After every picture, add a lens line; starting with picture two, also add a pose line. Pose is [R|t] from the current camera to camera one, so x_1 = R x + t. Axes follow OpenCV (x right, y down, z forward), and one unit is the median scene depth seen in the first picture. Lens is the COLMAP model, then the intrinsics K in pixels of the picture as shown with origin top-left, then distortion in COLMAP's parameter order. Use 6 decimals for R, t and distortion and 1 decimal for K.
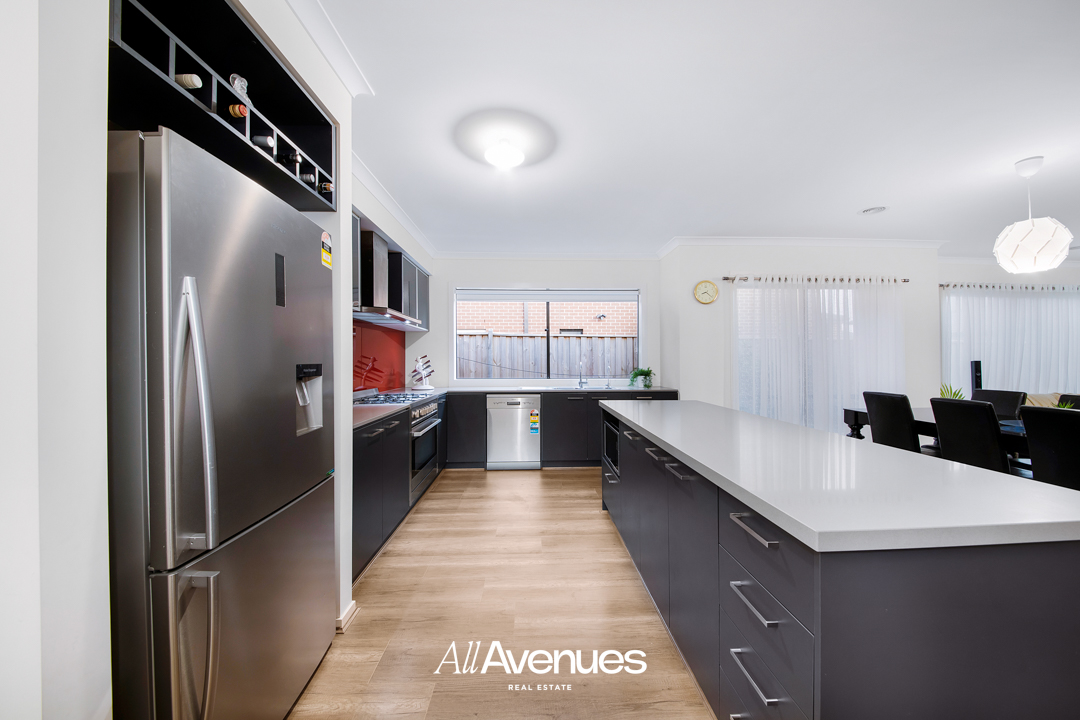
lens RADIAL K [[386.1, 0, 539.2], [0, 386.1, 357.8], [0, 0, 1]] dist [-0.010234, -0.002094]
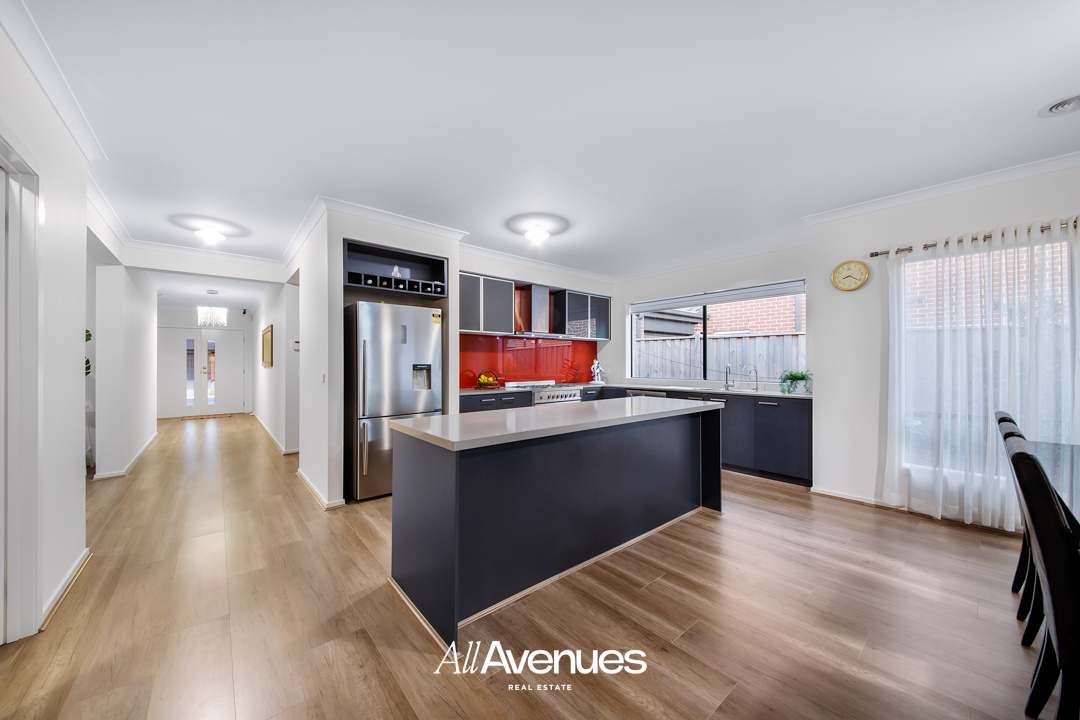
lens RADIAL K [[386.1, 0, 539.0], [0, 386.1, 359.4], [0, 0, 1]] dist [-0.010234, -0.002094]
pose [[0.619523, -0.004973, -0.784962, 0.581943], [0.005198, 0.999984, -0.002233, -0.000443], [0.784961, -0.002696, 0.619539, 0.011133]]
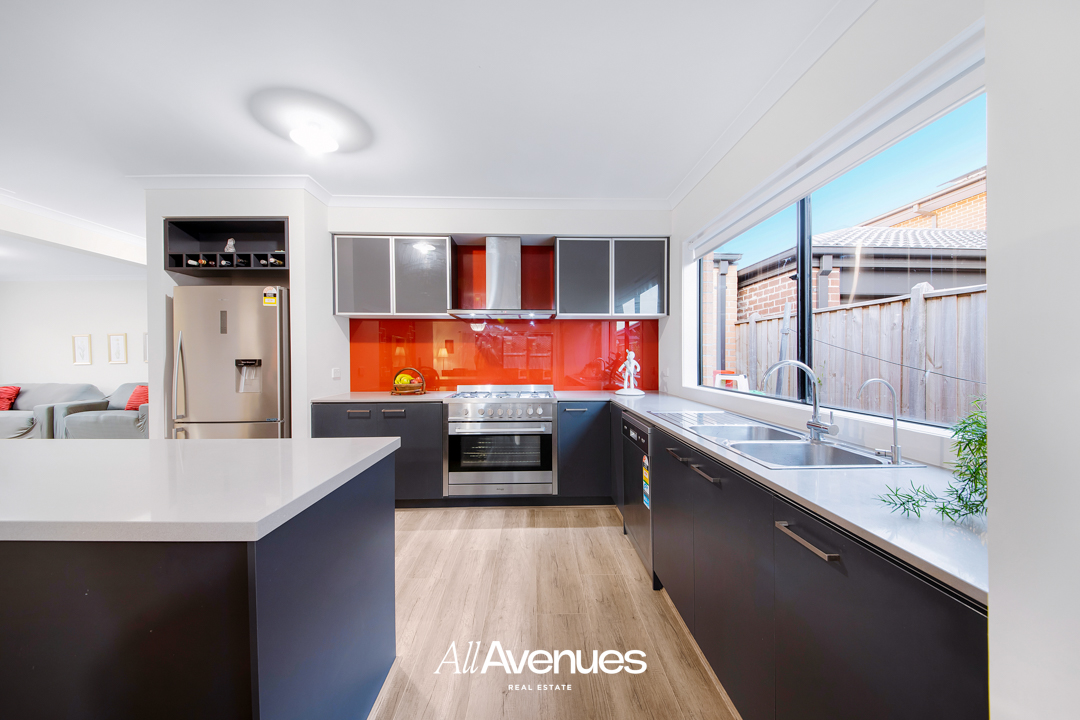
lens RADIAL K [[386.1, 0, 539.5], [0, 386.1, 358.1], [0, 0, 1]] dist [-0.010234, -0.002094]
pose [[-0.021652, 0.004477, -0.999756, 0.425764], [0.006376, 0.999970, 0.004340, 0.006258], [0.999745, -0.006280, -0.021680, 0.778713]]
